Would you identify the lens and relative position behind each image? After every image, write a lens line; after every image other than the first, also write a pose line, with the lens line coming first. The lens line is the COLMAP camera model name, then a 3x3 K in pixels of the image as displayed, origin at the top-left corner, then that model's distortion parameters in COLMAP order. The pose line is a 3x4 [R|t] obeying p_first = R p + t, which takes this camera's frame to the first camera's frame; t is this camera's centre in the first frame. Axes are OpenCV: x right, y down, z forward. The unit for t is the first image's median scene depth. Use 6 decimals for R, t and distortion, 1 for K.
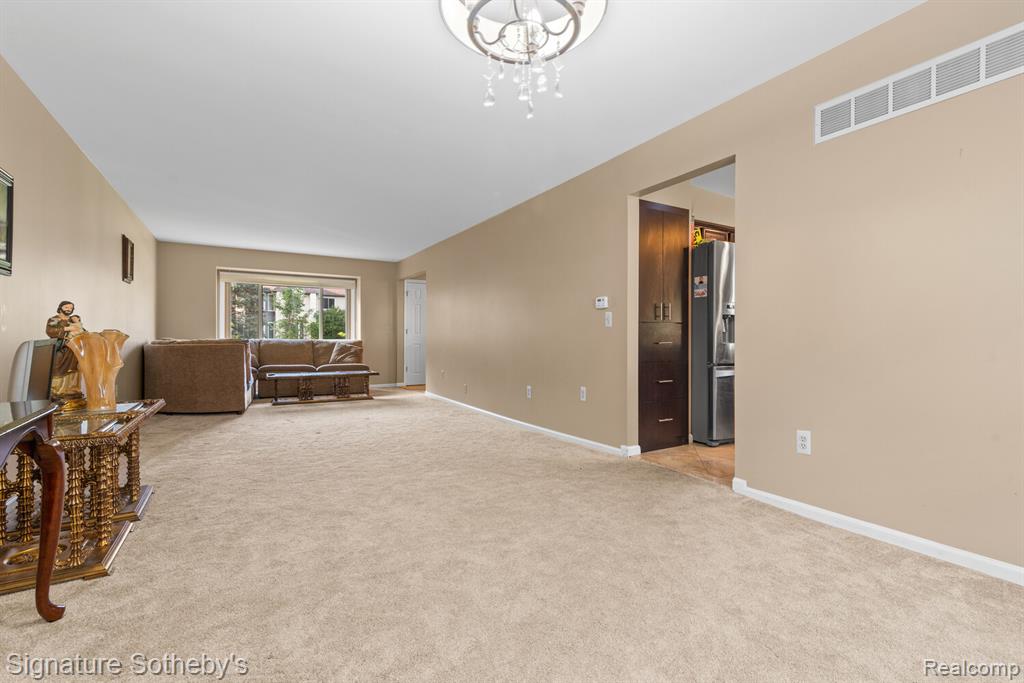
lens RADIAL K [[456.2, 0, 512.7], [0, 456.2, 340.6], [0, 0, 1]] dist [0.000571, -0.000143]
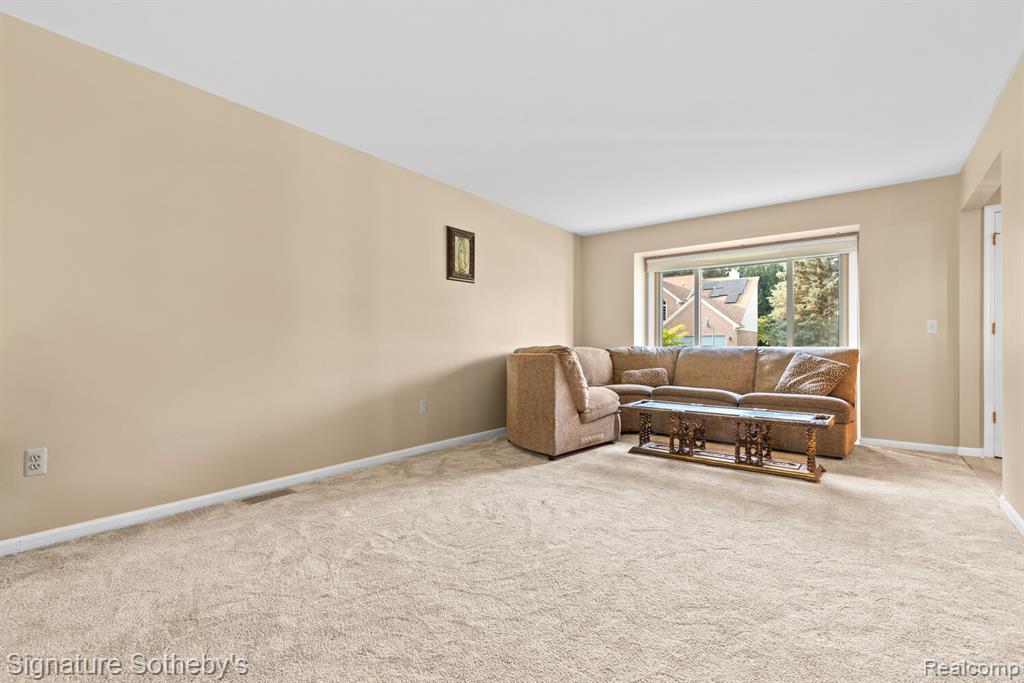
lens RADIAL K [[456.2, 0, 515.2], [0, 456.2, 342.6], [0, 0, 1]] dist [0.000571, -0.000143]
pose [[0.369971, -0.005742, -0.929026, -0.002333], [-0.002281, 0.999972, -0.007089, -0.003525], [0.929041, 0.004742, 0.369947, 0.497566]]
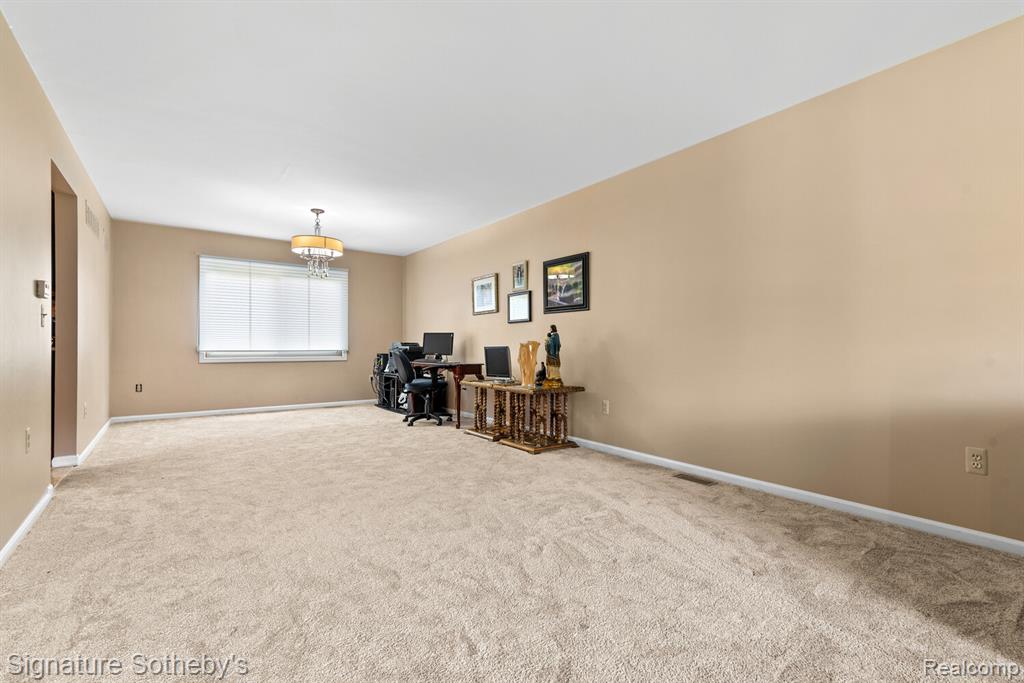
lens RADIAL K [[456.2, 0, 515.6], [0, 456.2, 342.1], [0, 0, 1]] dist [0.000571, -0.000143]
pose [[-0.993328, 0.000005, -0.115323, -0.175907], [-0.000031, 1.000000, 0.000314, -0.007535], [0.115323, 0.000315, -0.993328, 0.795924]]
